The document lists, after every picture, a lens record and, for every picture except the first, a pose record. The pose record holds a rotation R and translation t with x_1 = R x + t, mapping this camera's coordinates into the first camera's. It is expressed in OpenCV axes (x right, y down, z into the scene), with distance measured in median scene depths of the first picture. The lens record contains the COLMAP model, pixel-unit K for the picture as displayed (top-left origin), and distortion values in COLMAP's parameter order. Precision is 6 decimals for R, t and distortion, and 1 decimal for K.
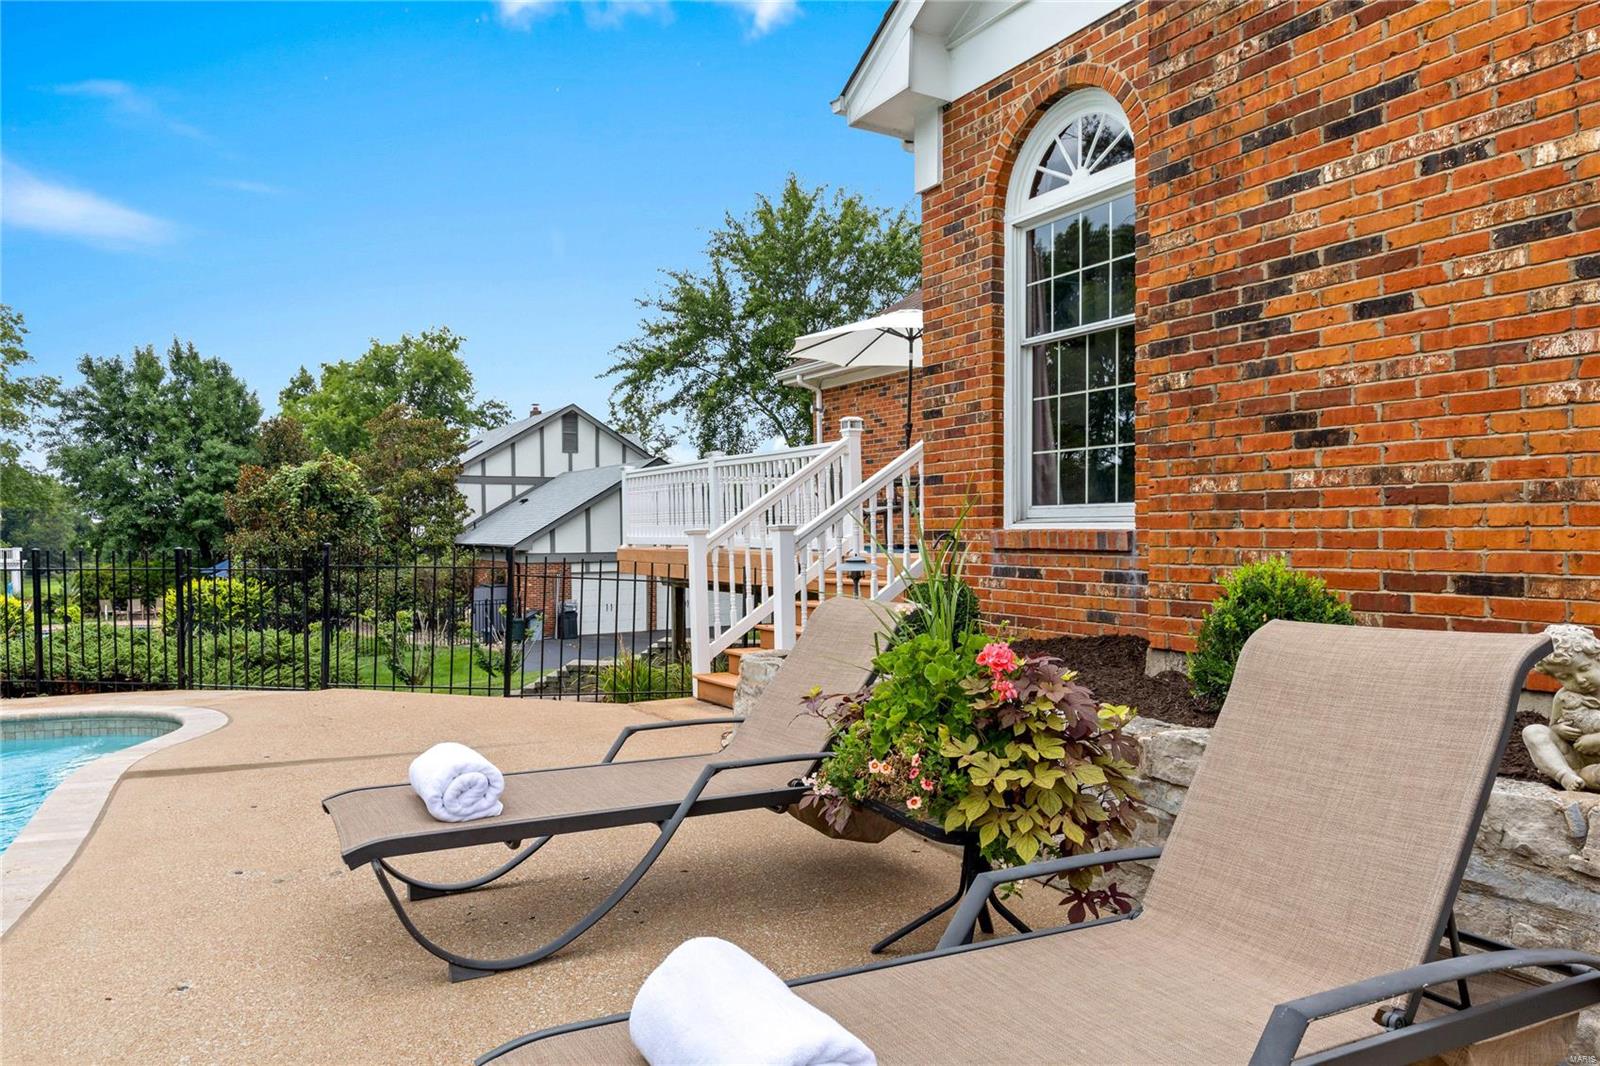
lens RADIAL K [[1047.5, 0, 798.8], [0, 1047.5, 565.1], [0, 0, 1]] dist [0.000024, -0.001458]
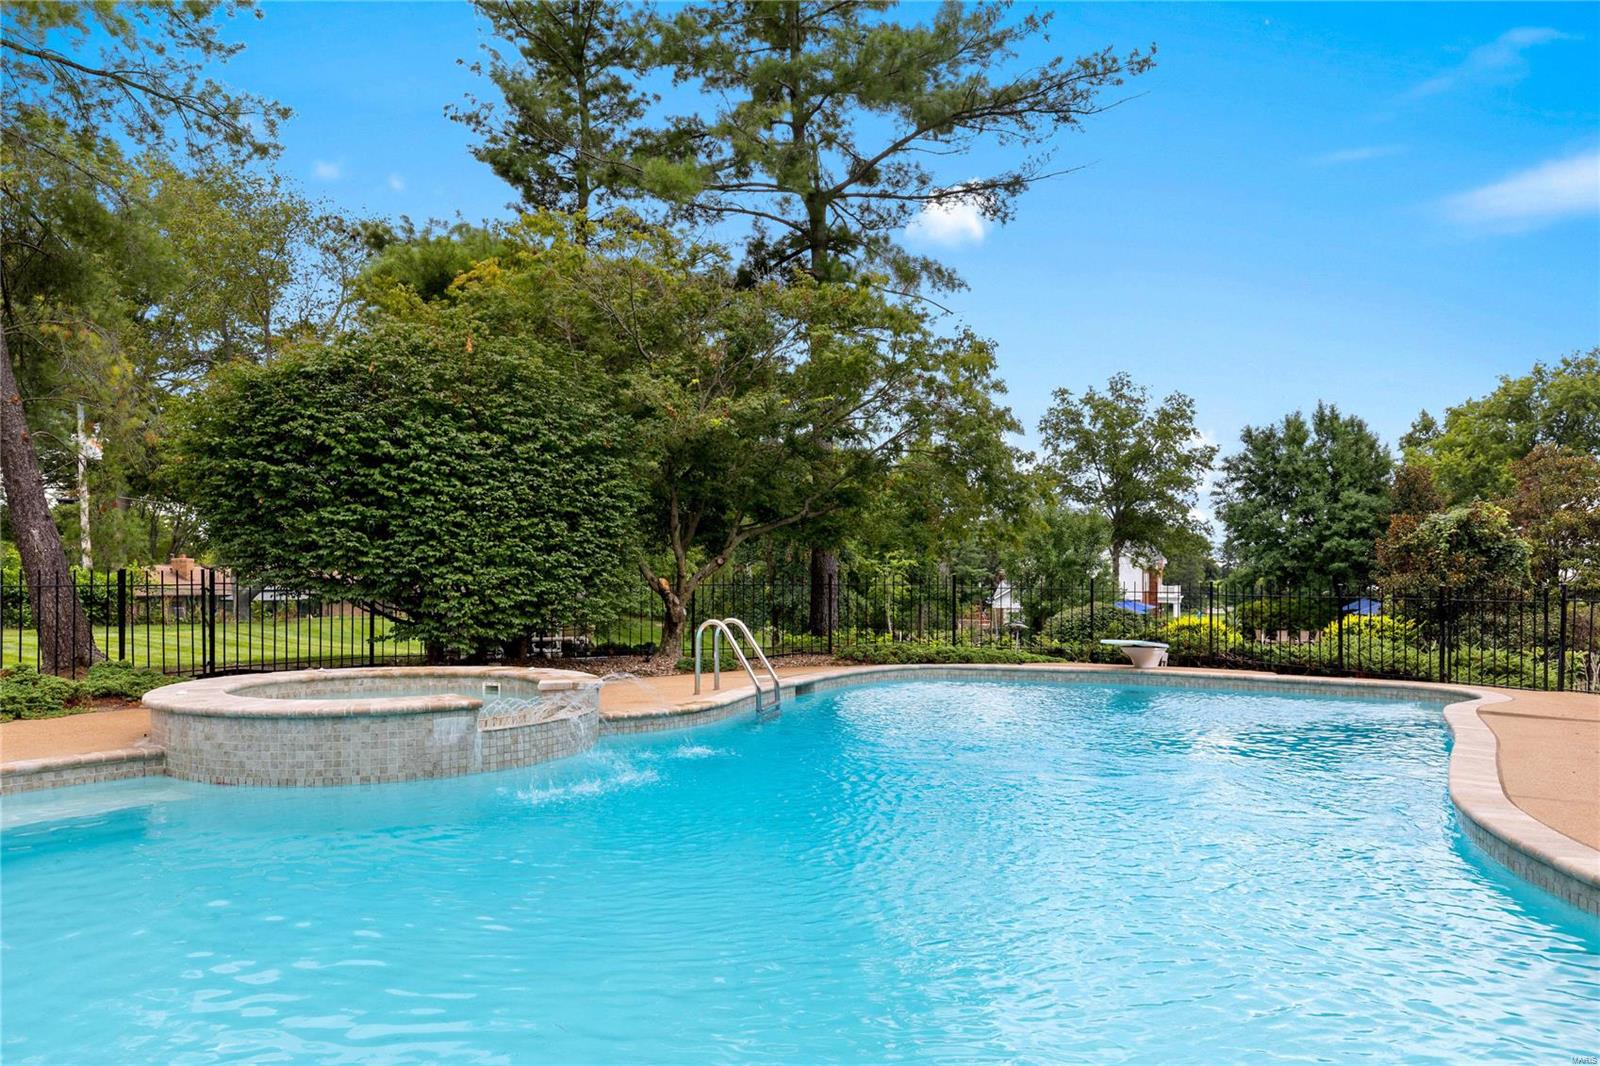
lens RADIAL K [[1054.4, 0, 799.9], [0, 1054.4, 581.2], [0, 0, 1]] dist [0.000360, 0.000125]
pose [[0.577586, 0.013283, -0.816221, 0.016648], [-0.033912, 0.999395, -0.007733, 0.004287], [0.815625, 0.032146, 0.577687, -0.117777]]
